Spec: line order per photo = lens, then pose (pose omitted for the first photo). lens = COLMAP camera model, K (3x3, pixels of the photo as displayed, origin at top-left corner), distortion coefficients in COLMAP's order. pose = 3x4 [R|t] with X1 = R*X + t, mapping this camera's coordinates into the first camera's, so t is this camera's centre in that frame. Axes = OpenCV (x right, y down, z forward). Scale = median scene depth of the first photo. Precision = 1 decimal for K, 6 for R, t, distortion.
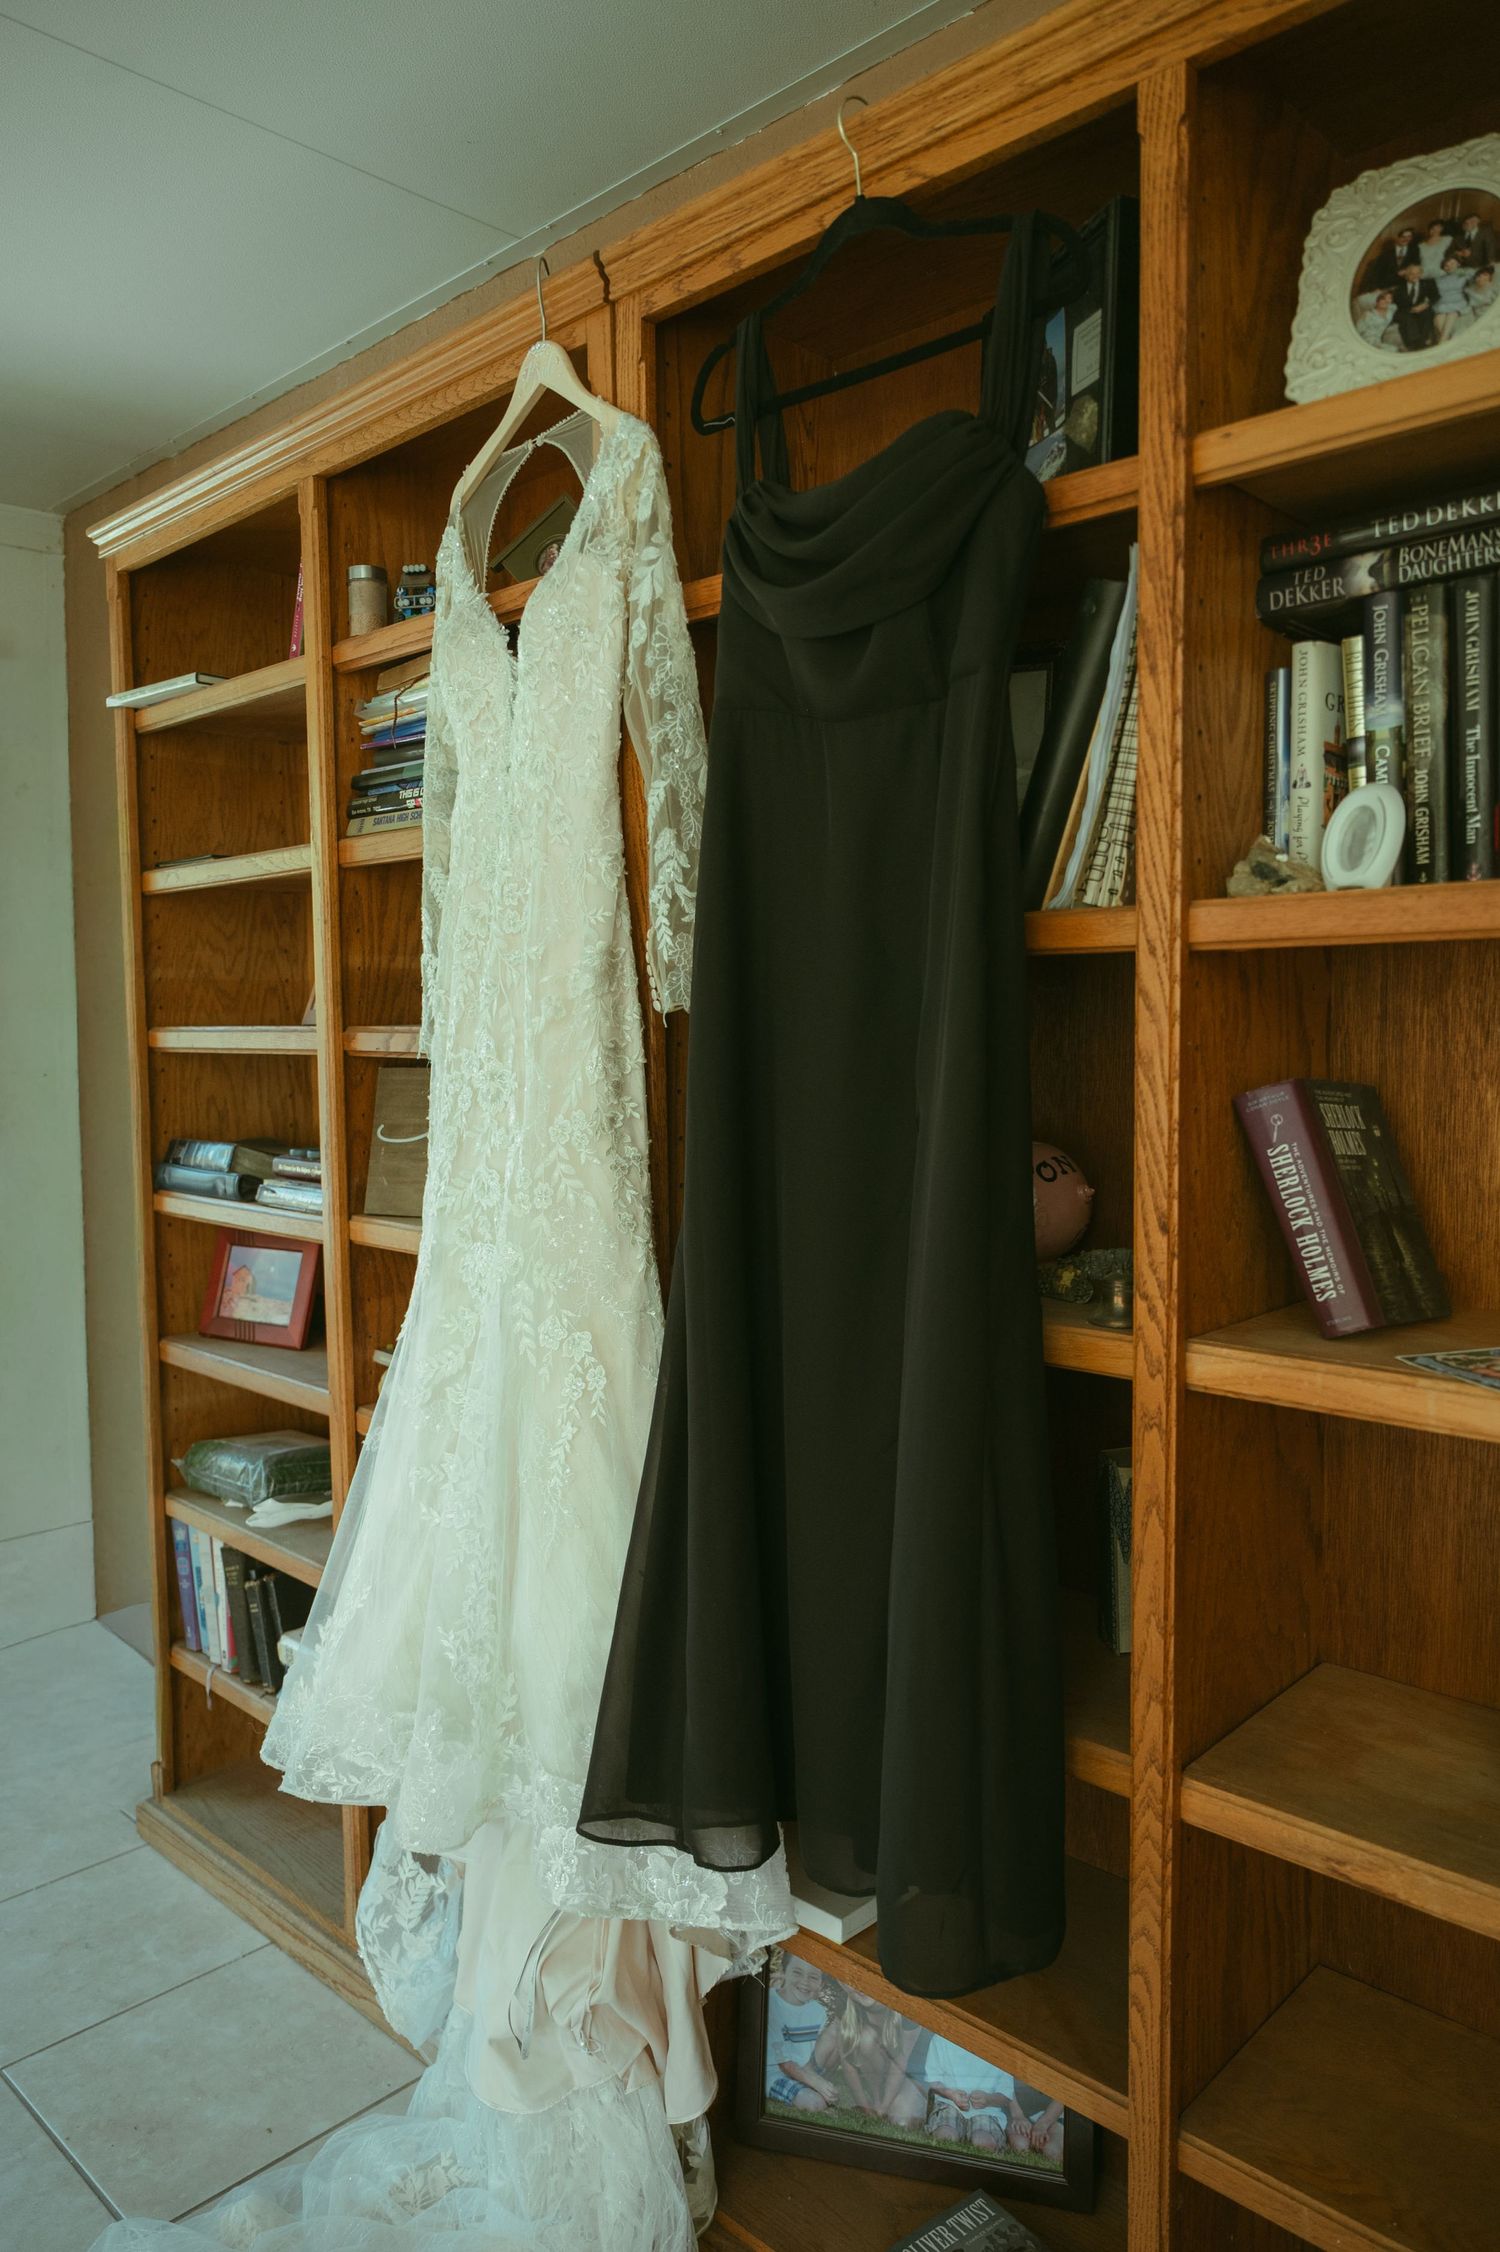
lens RADIAL K [[1532.2, 0, 749.7], [0, 1532.2, 1117.2], [0, 0, 1]] dist [0.013450, 0.004976]
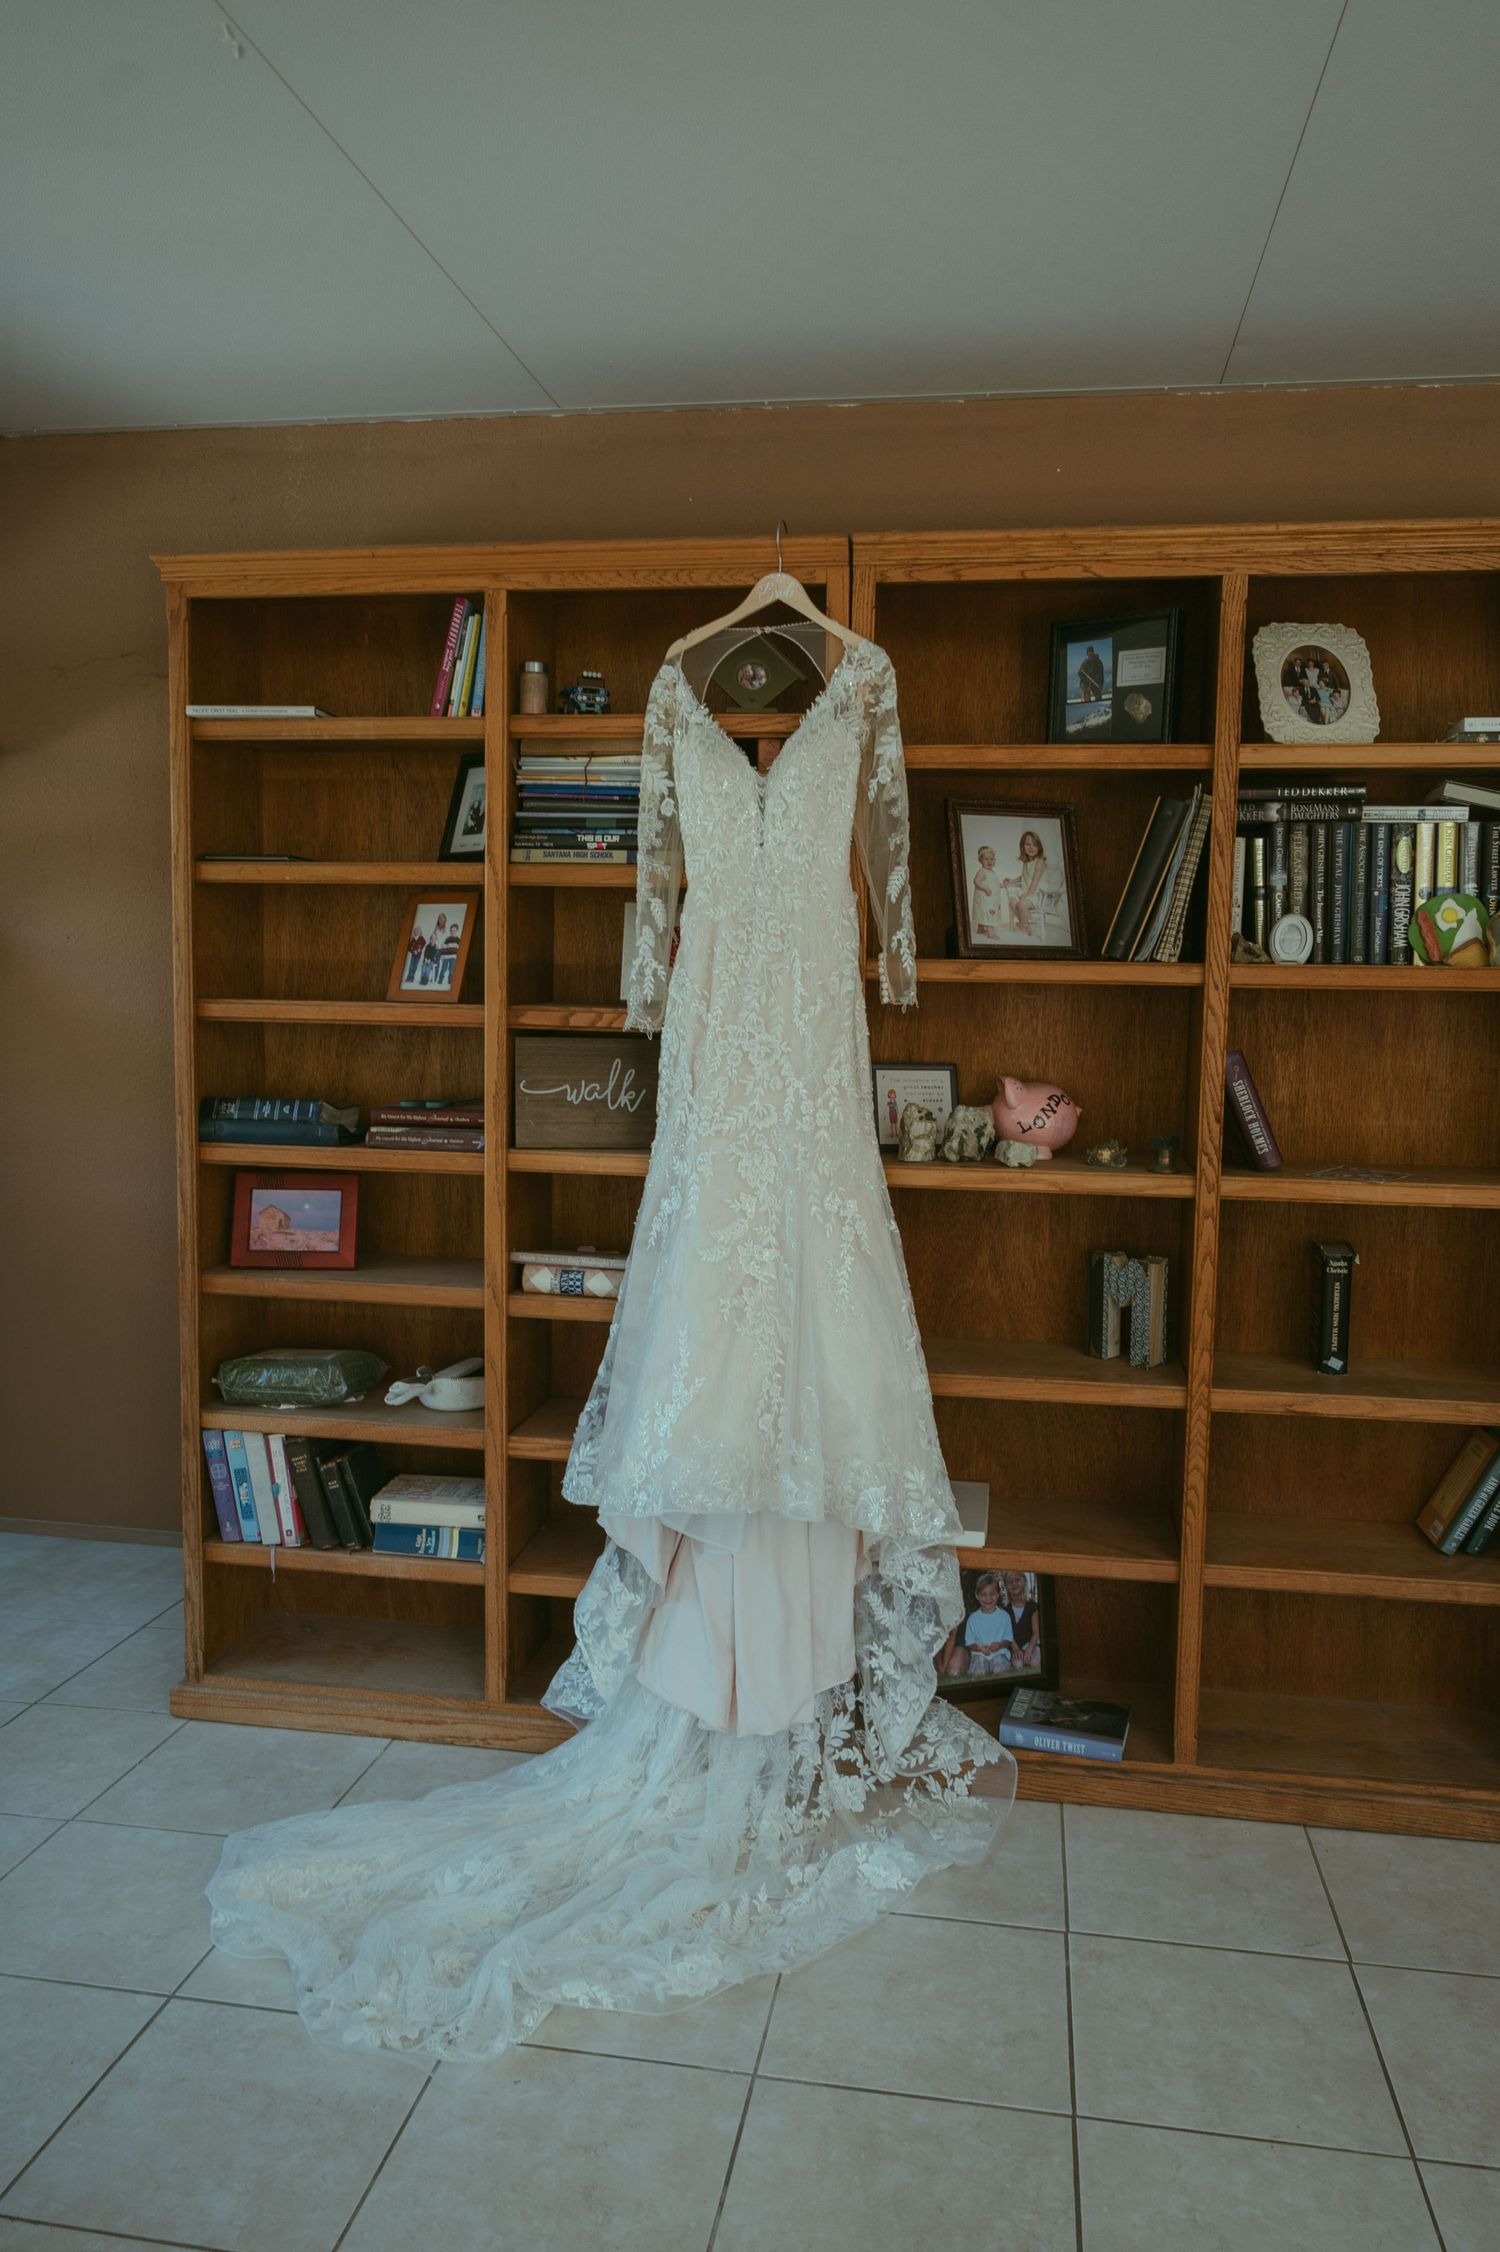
lens RADIAL K [[1683.1, 0, 748.8], [0, 1683.1, 1121.7], [0, 0, 1]] dist [0.056614, 0.000194]
pose [[0.827188, -0.011533, 0.561807, -1.194920], [0.007096, 0.999924, 0.010080, 0.036925], [-0.561880, -0.004351, 0.827207, -0.420432]]
